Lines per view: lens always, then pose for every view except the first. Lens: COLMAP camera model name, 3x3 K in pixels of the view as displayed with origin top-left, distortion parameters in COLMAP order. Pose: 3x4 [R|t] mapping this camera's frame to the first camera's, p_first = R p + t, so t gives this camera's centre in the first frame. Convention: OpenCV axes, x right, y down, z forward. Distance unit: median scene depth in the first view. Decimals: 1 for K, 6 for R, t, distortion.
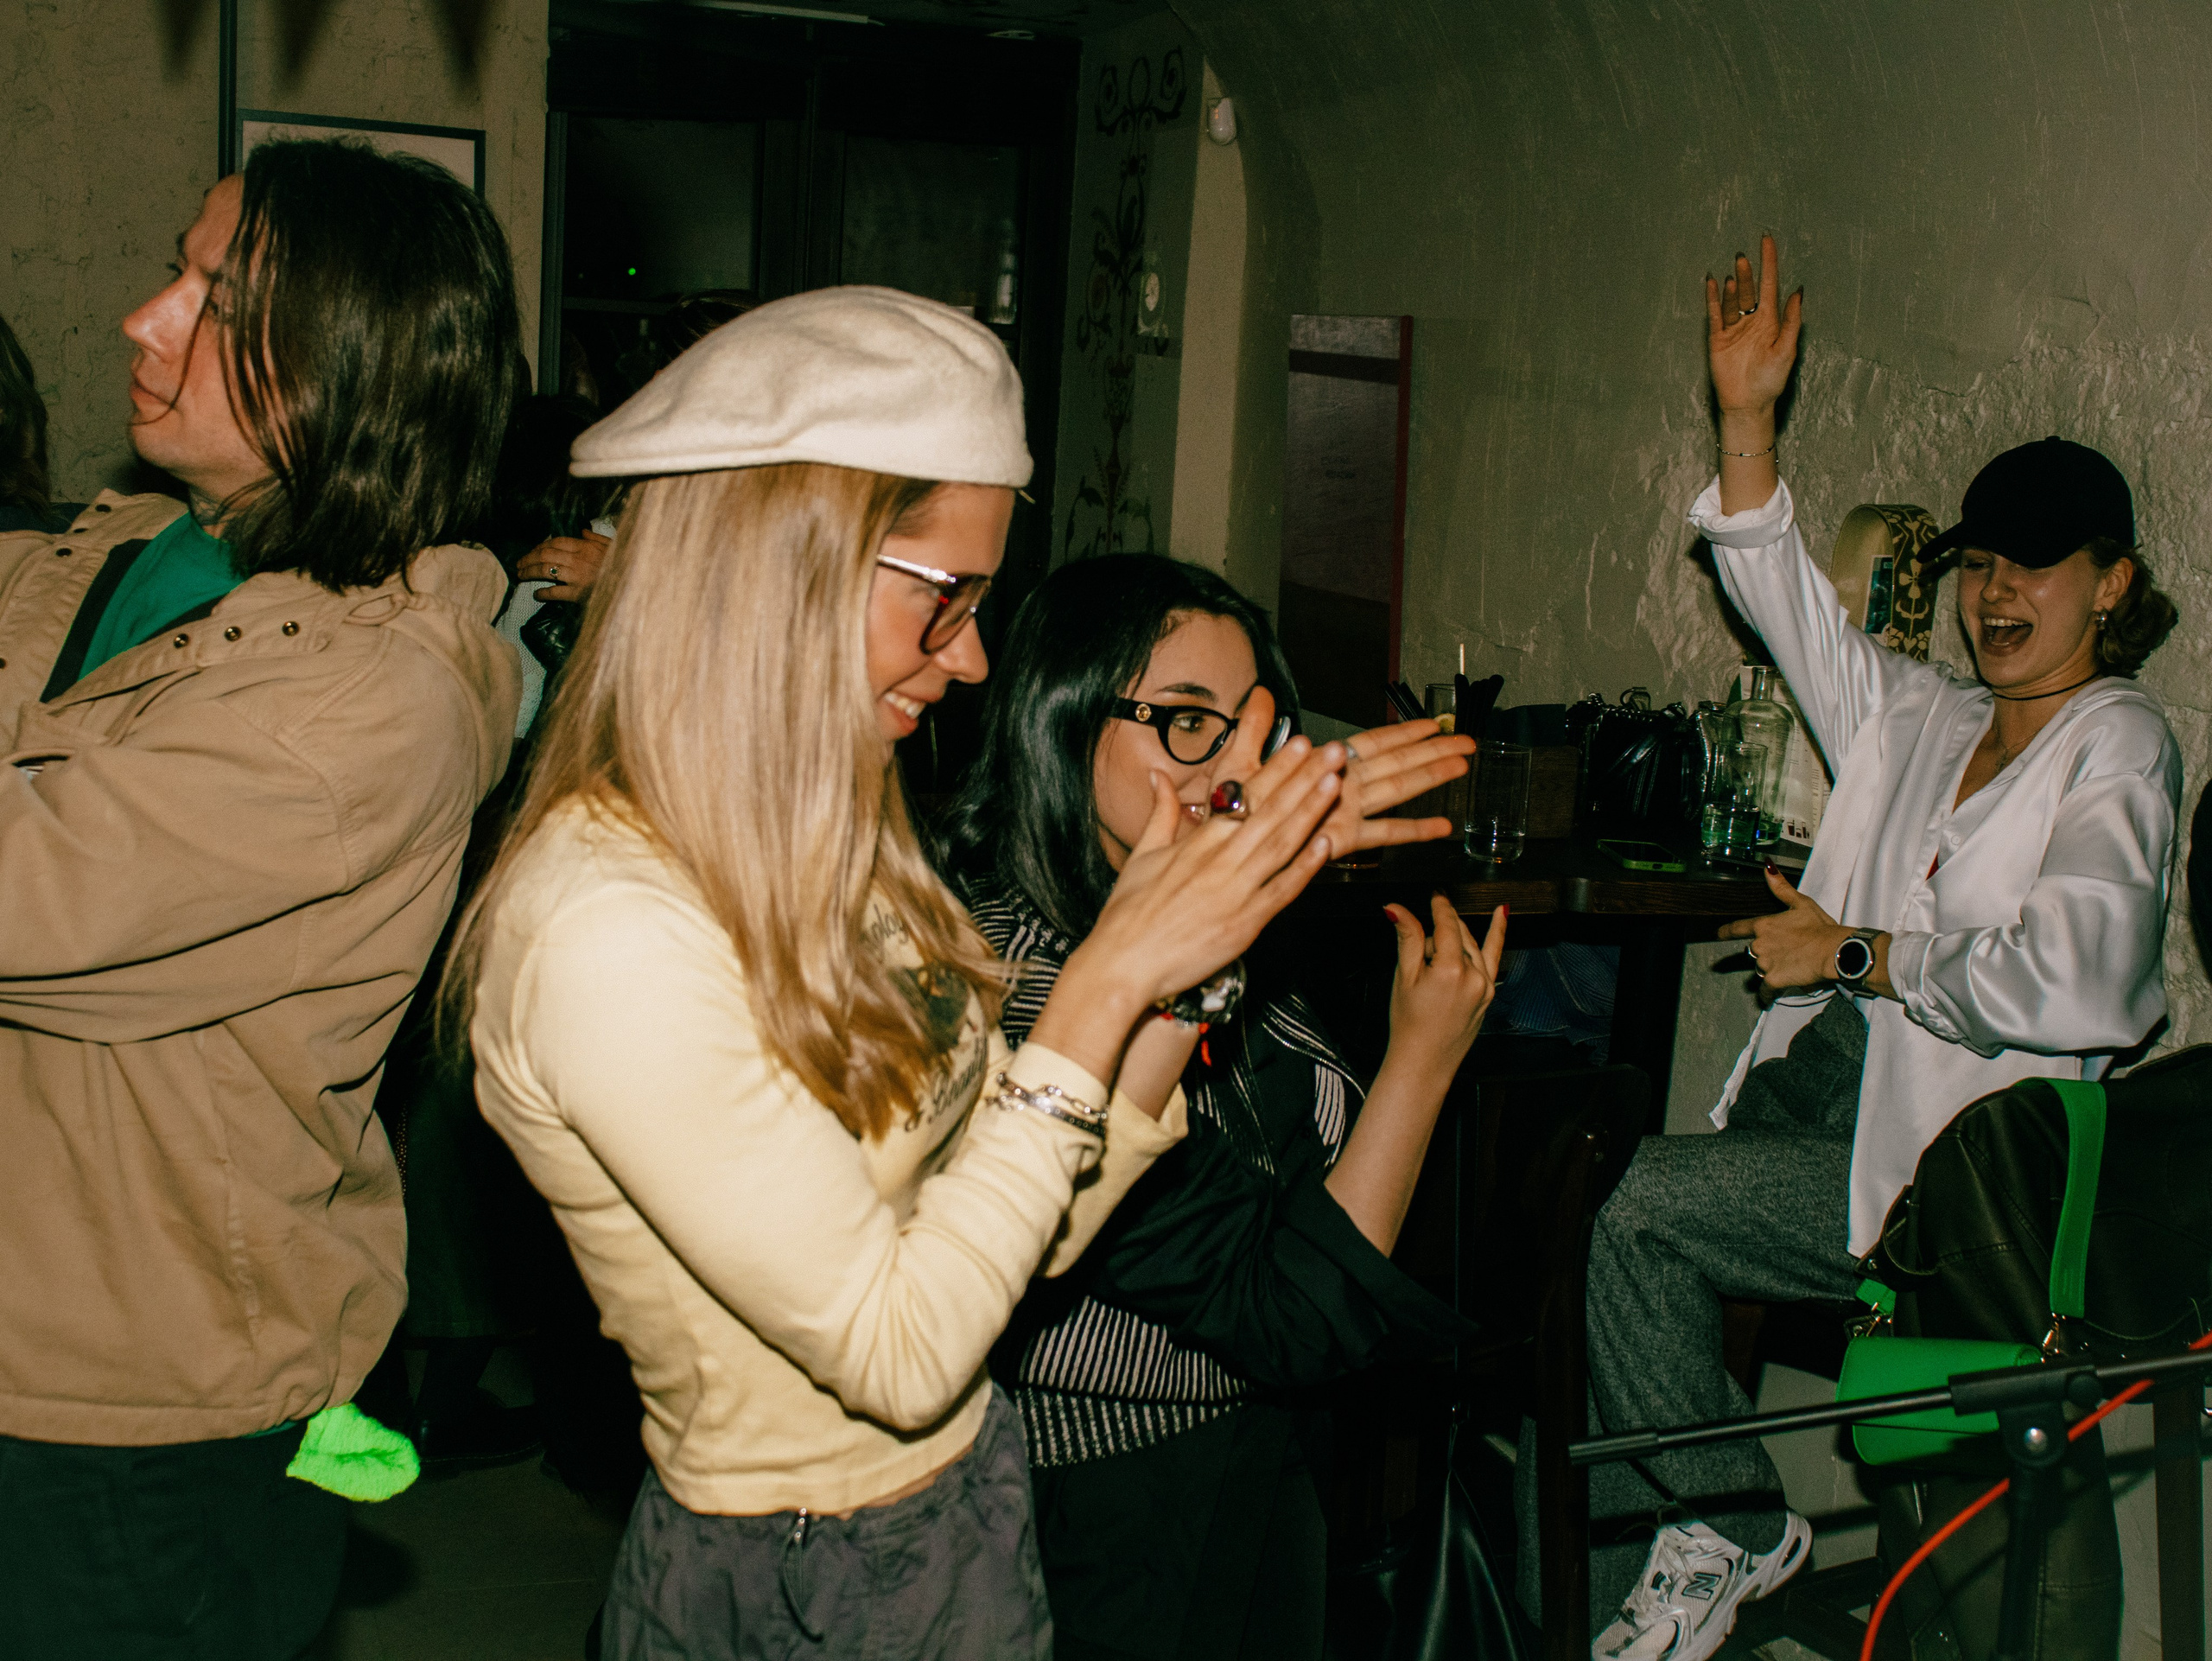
lens RADIAL K [[3022.3, 0, 1101.4], [0, 3022.3, 835.7], [0, 0, 1]] dist [-0.026901, 0.227599]
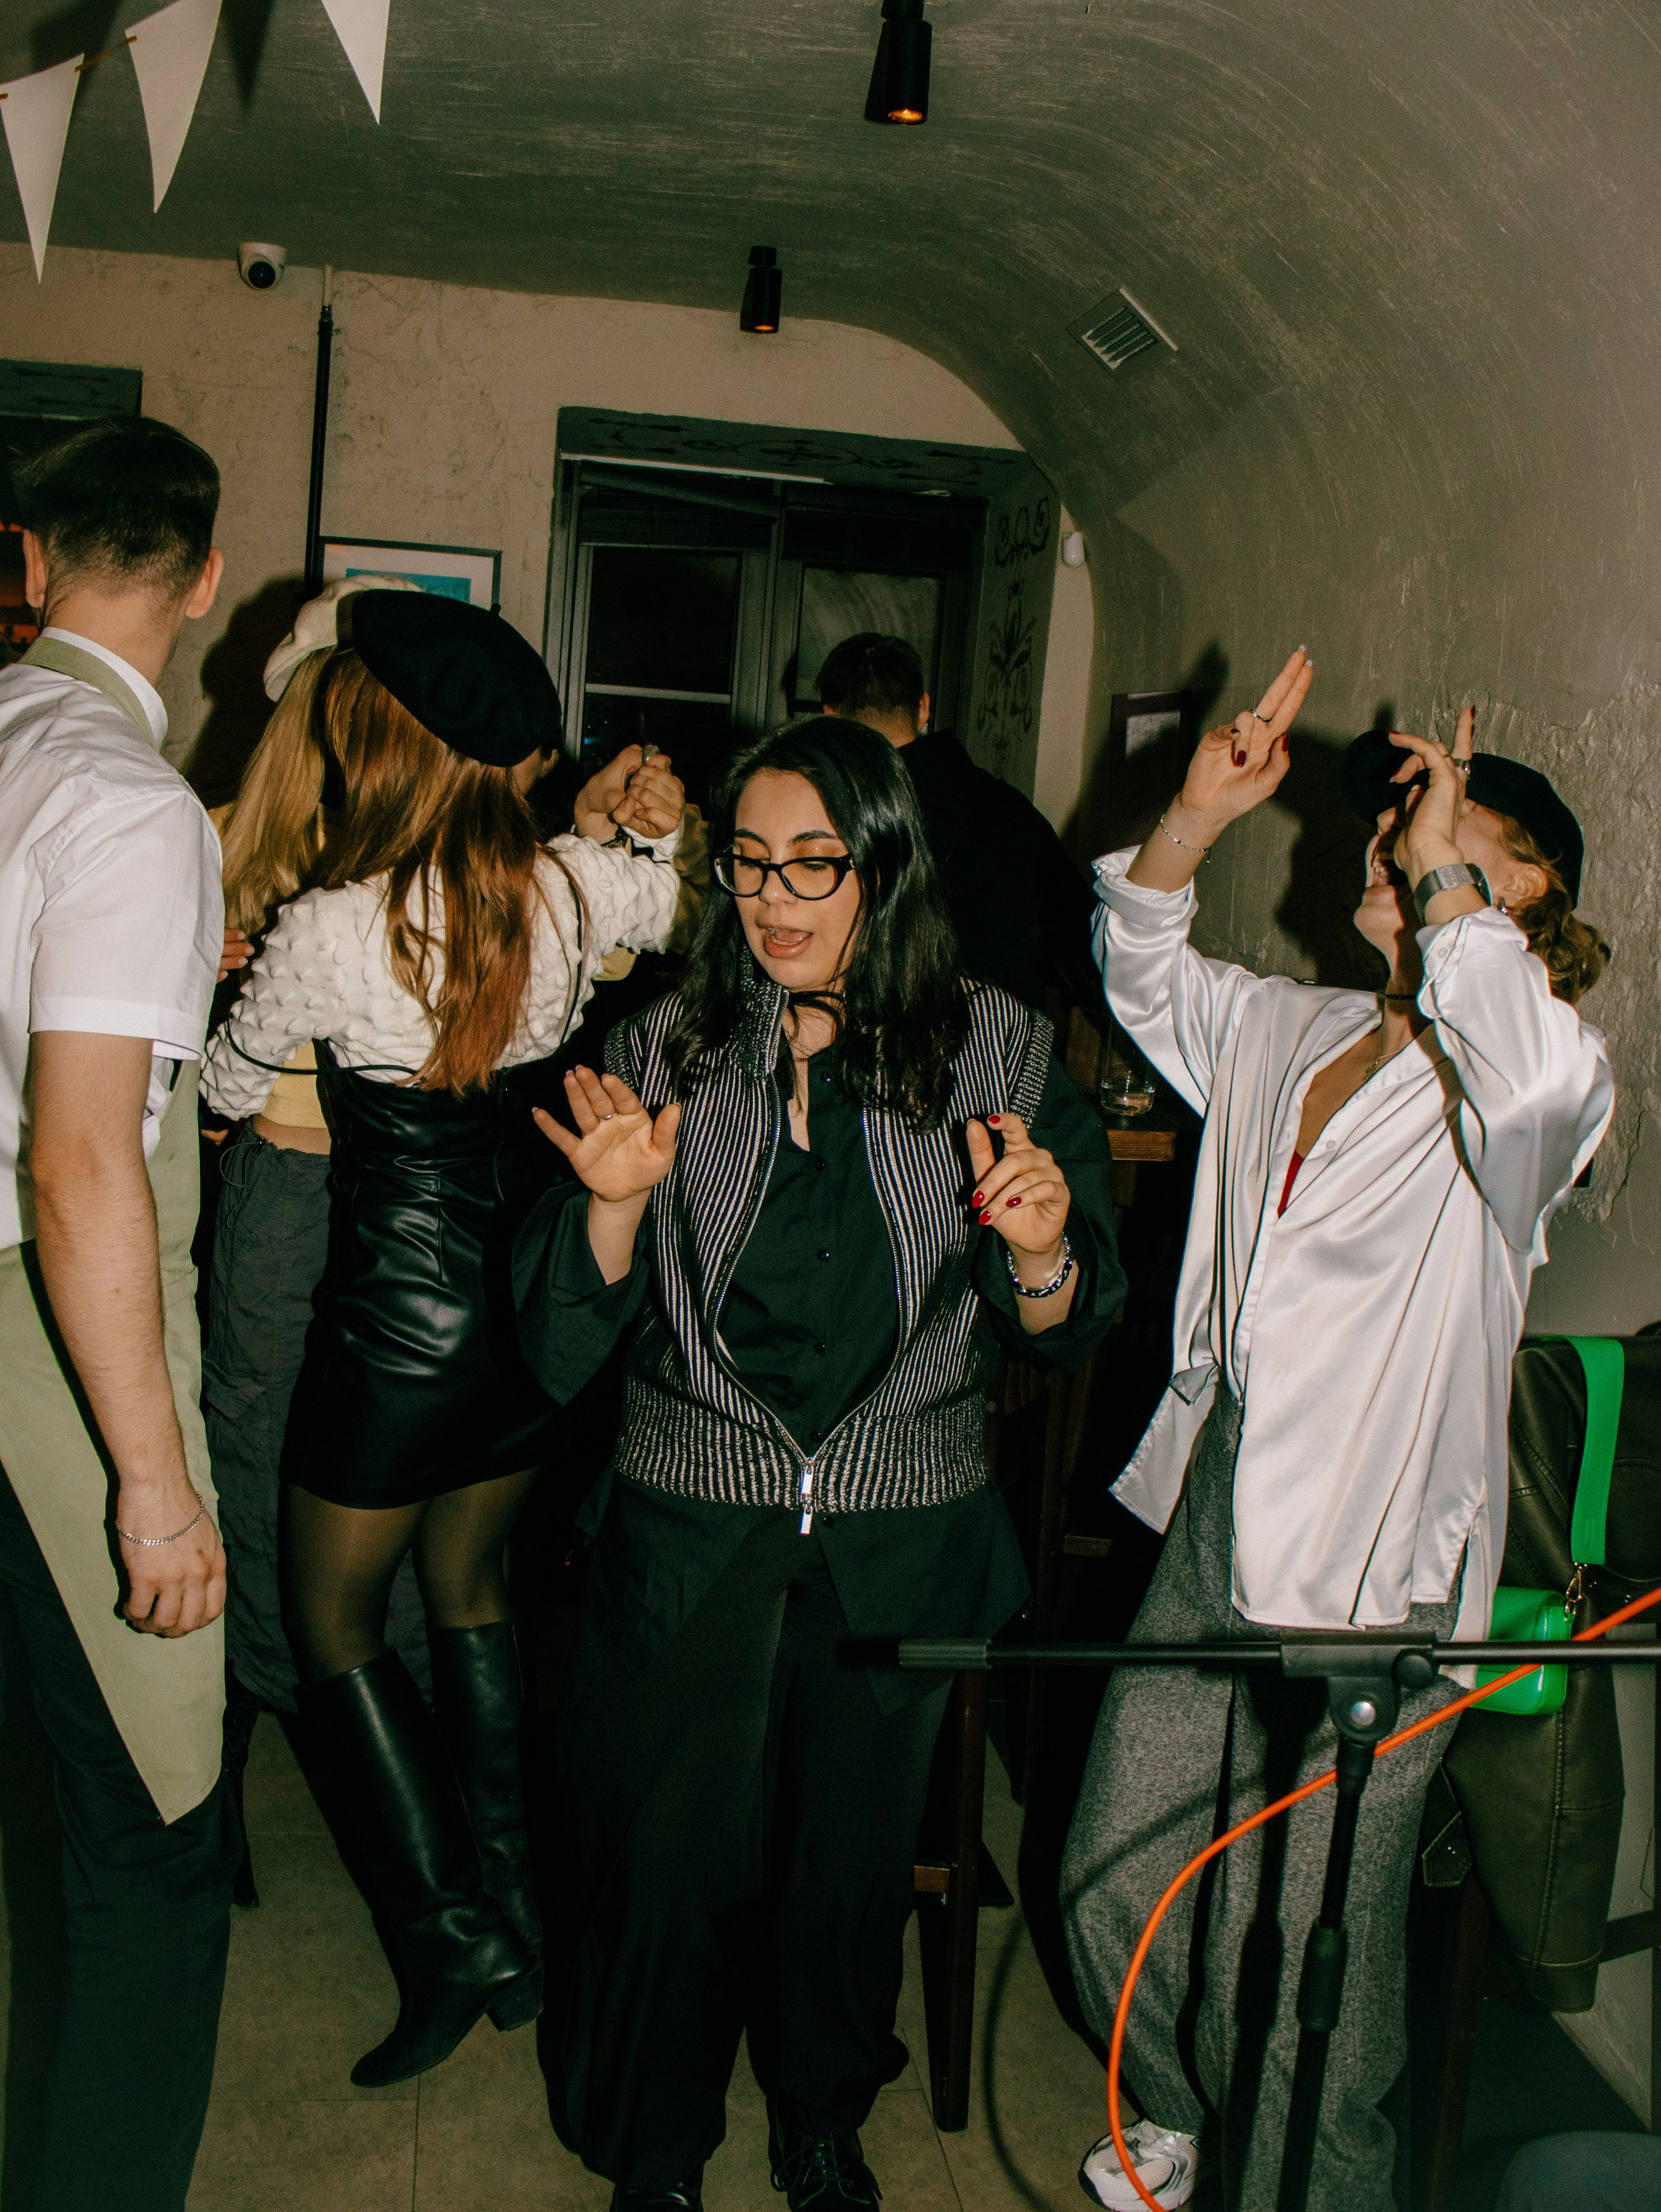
lens RADIAL K [[2061.2, 0, 821.6], [0, 2061.2, 1101.5], [0, 0, 1]] dist [-0.183222, 0.177944]
pose [[0.984998, 0.043030, -0.167113, 0.116991], [-0.044744, 0.998977, -0.006503, 0.011110], [0.166662, 0.013883, 0.985916, 0.175778]]
